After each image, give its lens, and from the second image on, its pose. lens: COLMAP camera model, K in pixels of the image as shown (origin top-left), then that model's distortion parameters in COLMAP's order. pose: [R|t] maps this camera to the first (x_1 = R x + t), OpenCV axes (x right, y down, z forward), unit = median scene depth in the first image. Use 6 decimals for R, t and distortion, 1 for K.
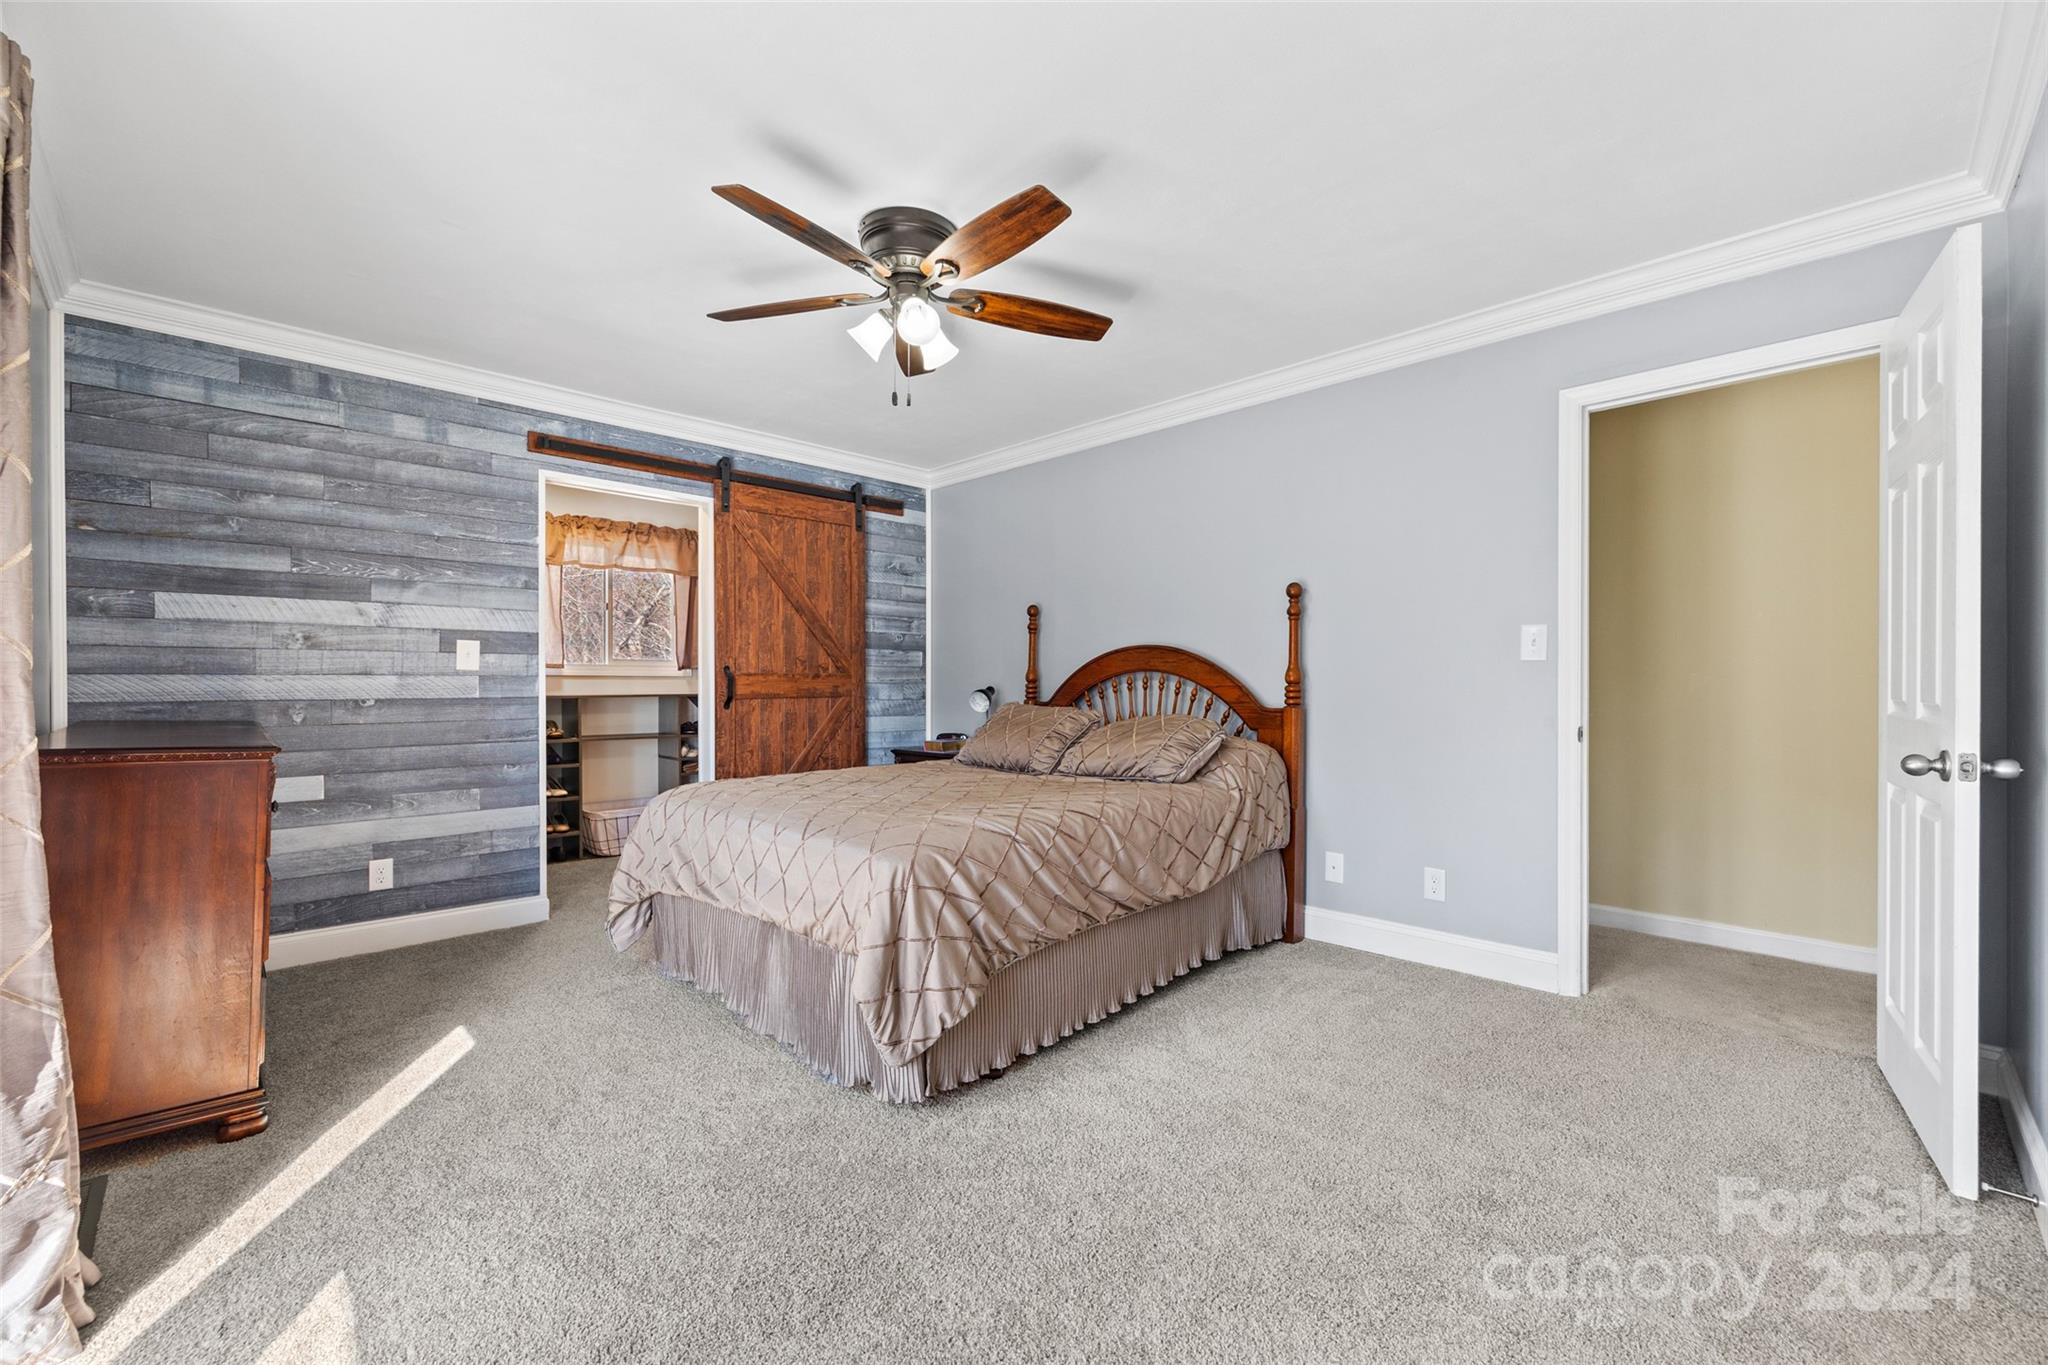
lens RADIAL K [[838.4, 0, 1035.4], [0, 838.4, 681.5], [0, 0, 1]] dist [-0.001309, -0.000176]
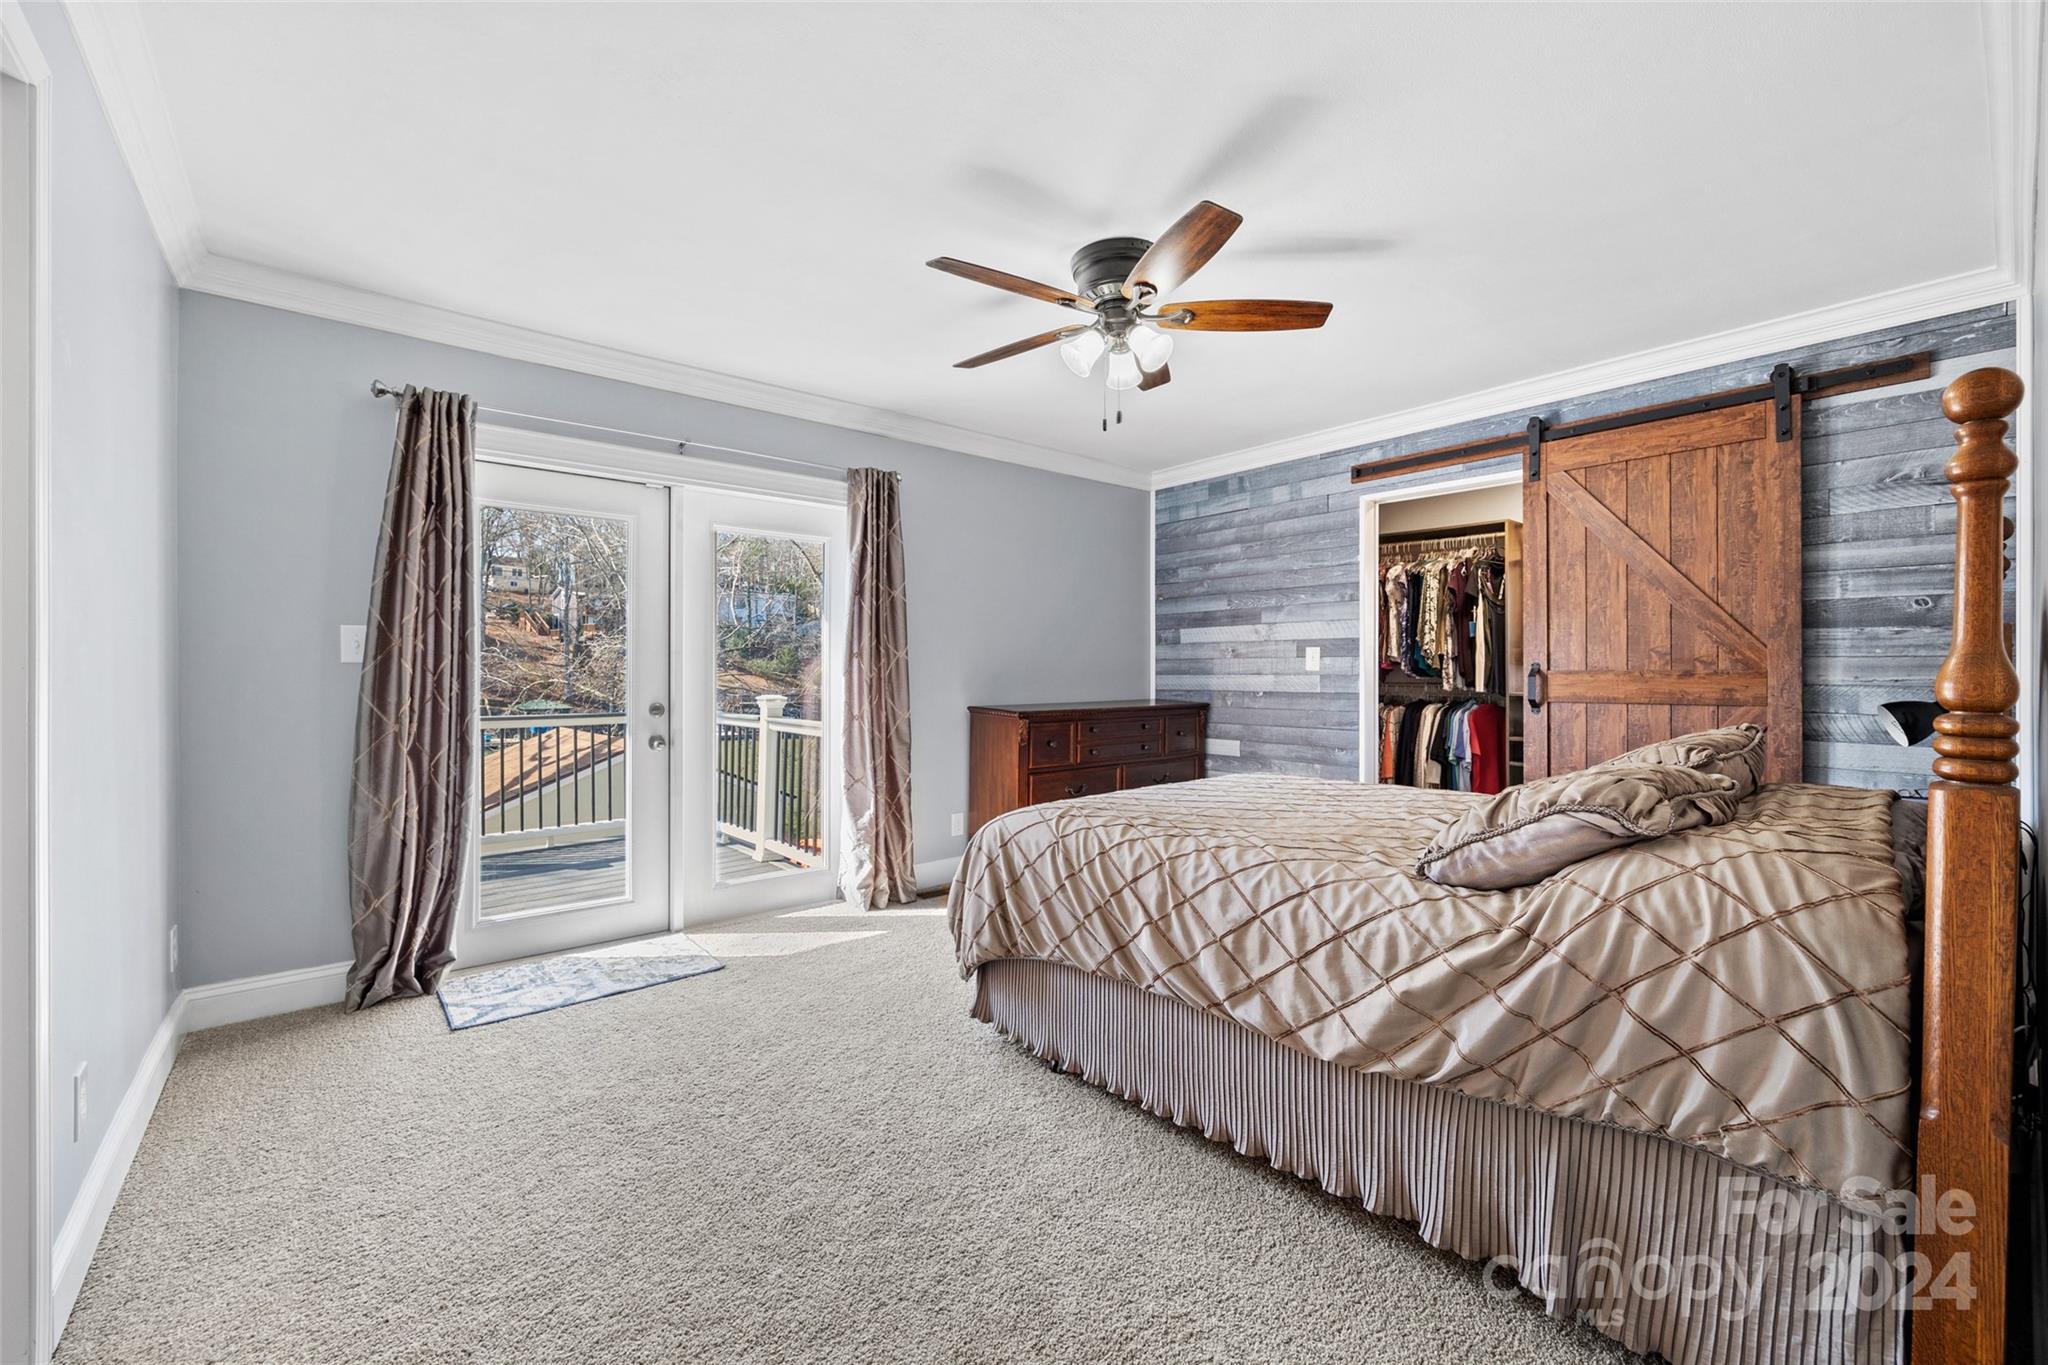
lens RADIAL K [[838.4, 0, 1035.4], [0, 838.4, 681.5], [0, 0, 1]] dist [-0.001309, -0.000176]
pose [[-0.088026, 0.011556, -0.996051, 0.638976], [0.002193, 0.999933, 0.011408, -0.012527], [0.996116, -0.001181, -0.088045, 0.695576]]
